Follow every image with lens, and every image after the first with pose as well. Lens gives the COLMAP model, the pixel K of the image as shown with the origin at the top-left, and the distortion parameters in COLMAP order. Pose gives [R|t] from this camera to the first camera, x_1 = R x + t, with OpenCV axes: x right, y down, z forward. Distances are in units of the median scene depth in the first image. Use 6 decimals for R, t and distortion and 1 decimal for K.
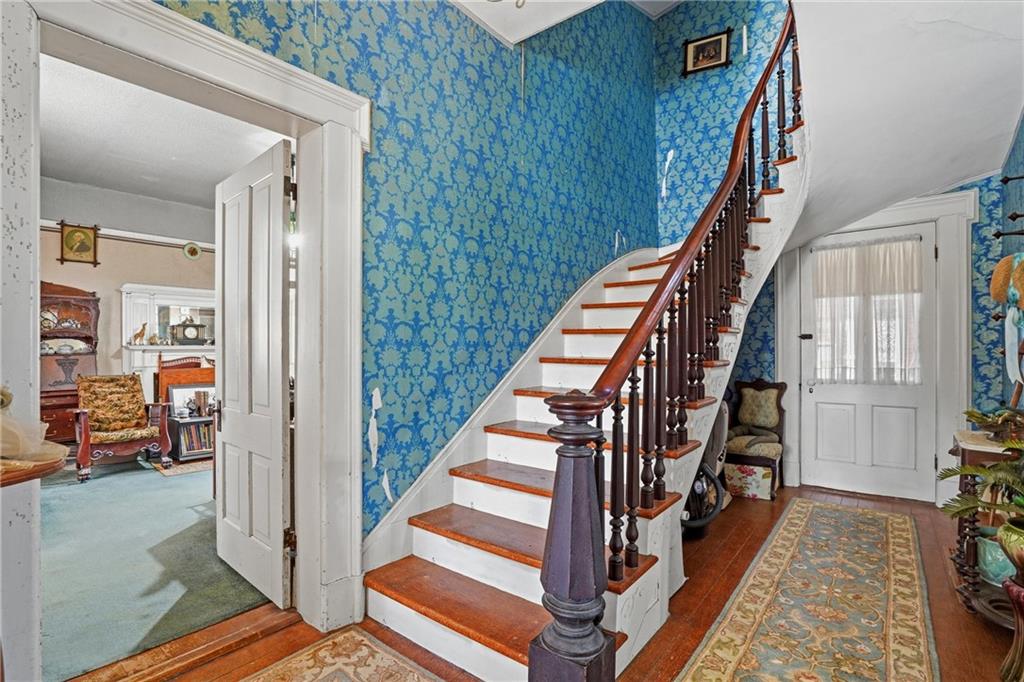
lens RADIAL K [[485.5, 0, 502.4], [0, 485.5, 348.9], [0, 0, 1]] dist [-0.033728, 0.008475]
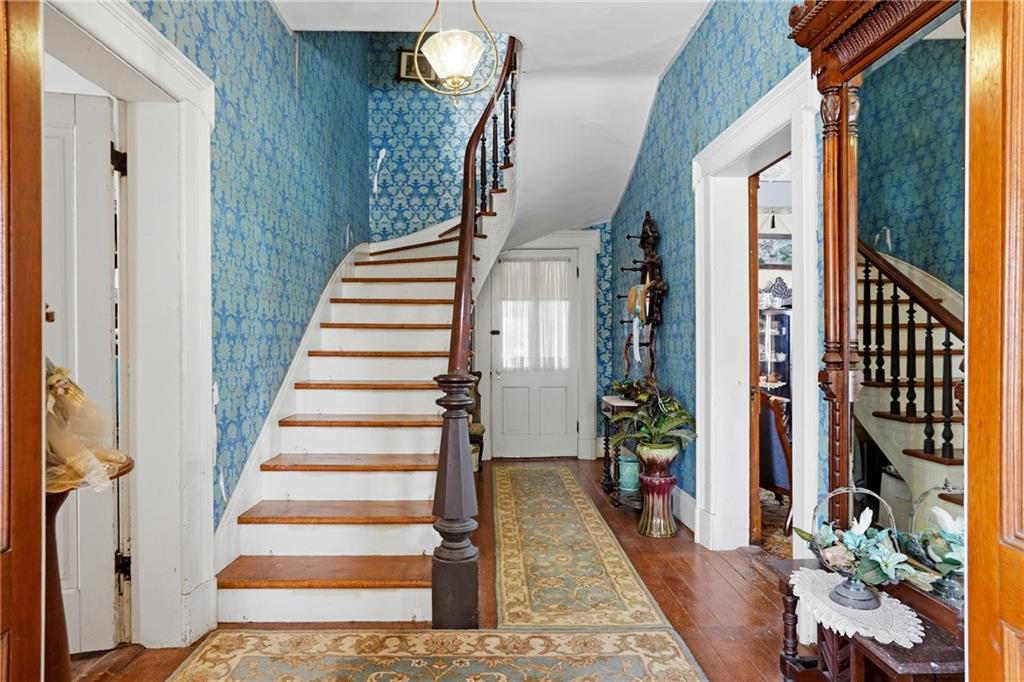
lens RADIAL K [[596.9, 0, 524.7], [0, 596.9, 339.3], [0, 0, 1]] dist [-0.017869, 0.013379]
pose [[0.736282, 0.000467, 0.676674, -0.383982], [0.007187, 0.999938, -0.008510, 0.005381], [-0.676636, 0.011129, 0.736233, -0.172872]]
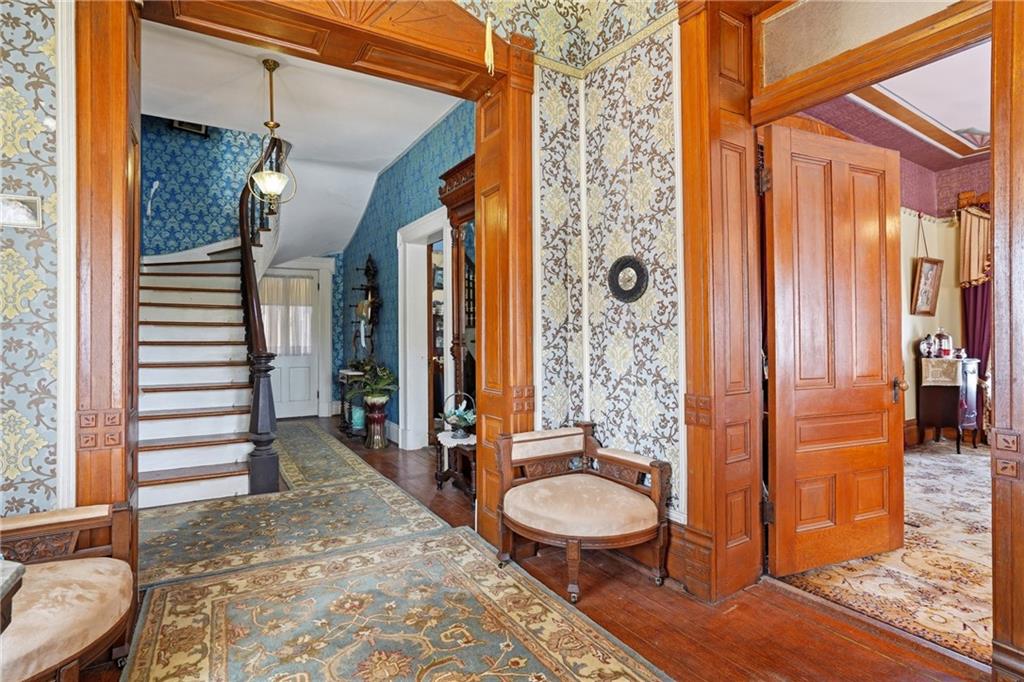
lens RADIAL K [[485.5, 0, 514.5], [0, 485.5, 338.6], [0, 0, 1]] dist [-0.033728, 0.008475]
pose [[0.314948, -0.003165, 0.949103, -0.756704], [0.006282, 0.999979, 0.001250, 0.015335], [-0.949088, 0.005569, 0.314962, -0.412700]]
